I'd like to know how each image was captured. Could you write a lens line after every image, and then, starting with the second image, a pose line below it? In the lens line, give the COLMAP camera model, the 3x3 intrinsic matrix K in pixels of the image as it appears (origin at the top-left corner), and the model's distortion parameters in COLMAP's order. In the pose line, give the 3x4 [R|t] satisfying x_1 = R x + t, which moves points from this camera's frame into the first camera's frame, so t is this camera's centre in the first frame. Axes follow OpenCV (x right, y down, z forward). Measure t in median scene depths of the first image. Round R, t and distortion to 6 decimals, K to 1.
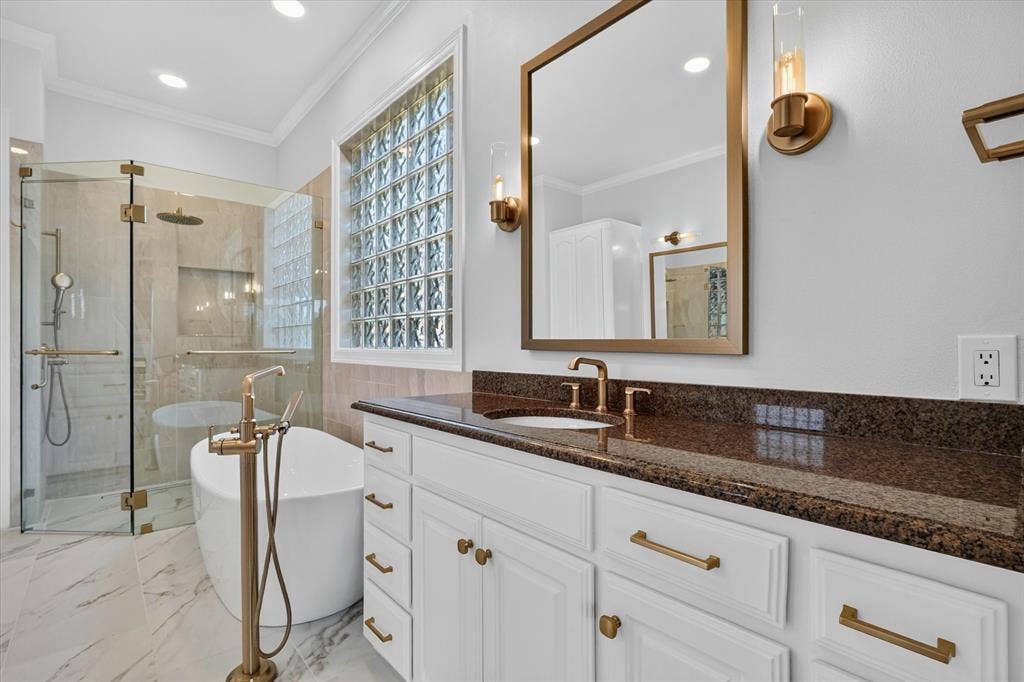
lens RADIAL K [[473.4, 0, 513.3], [0, 473.4, 343.9], [0, 0, 1]] dist [-0.015590, 0.005895]
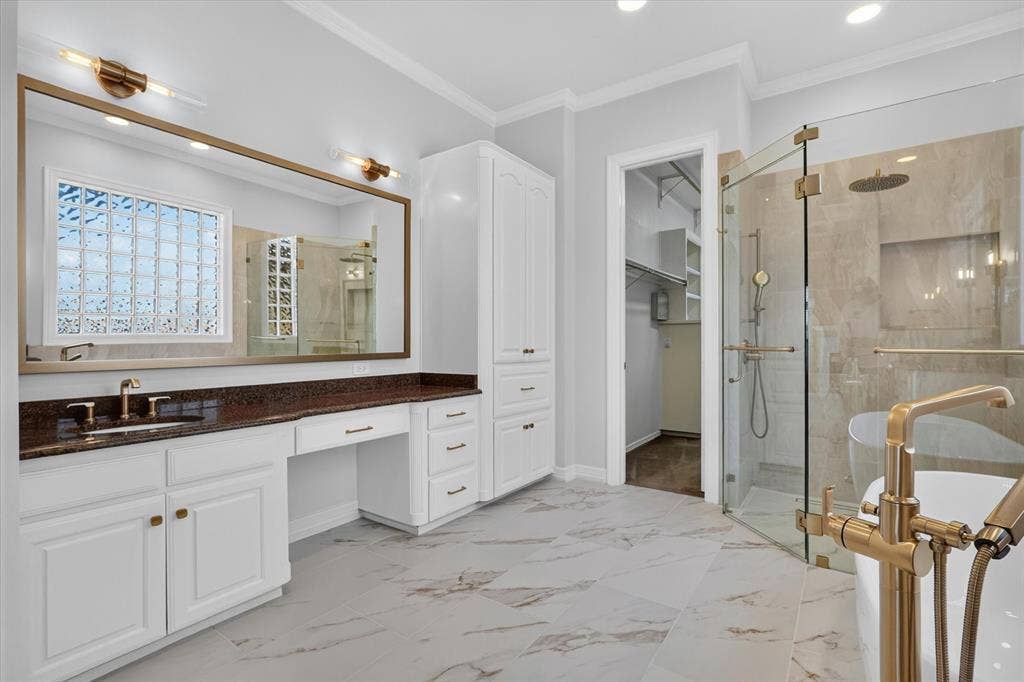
lens RADIAL K [[473.4, 0, 509.9], [0, 473.4, 342.5], [0, 0, 1]] dist [-0.015590, 0.005895]
pose [[0.232142, 0.001998, -0.972680, -0.102580], [0.004210, 0.999986, 0.003059, 0.000568], [0.972673, -0.004806, 0.232130, 0.272979]]
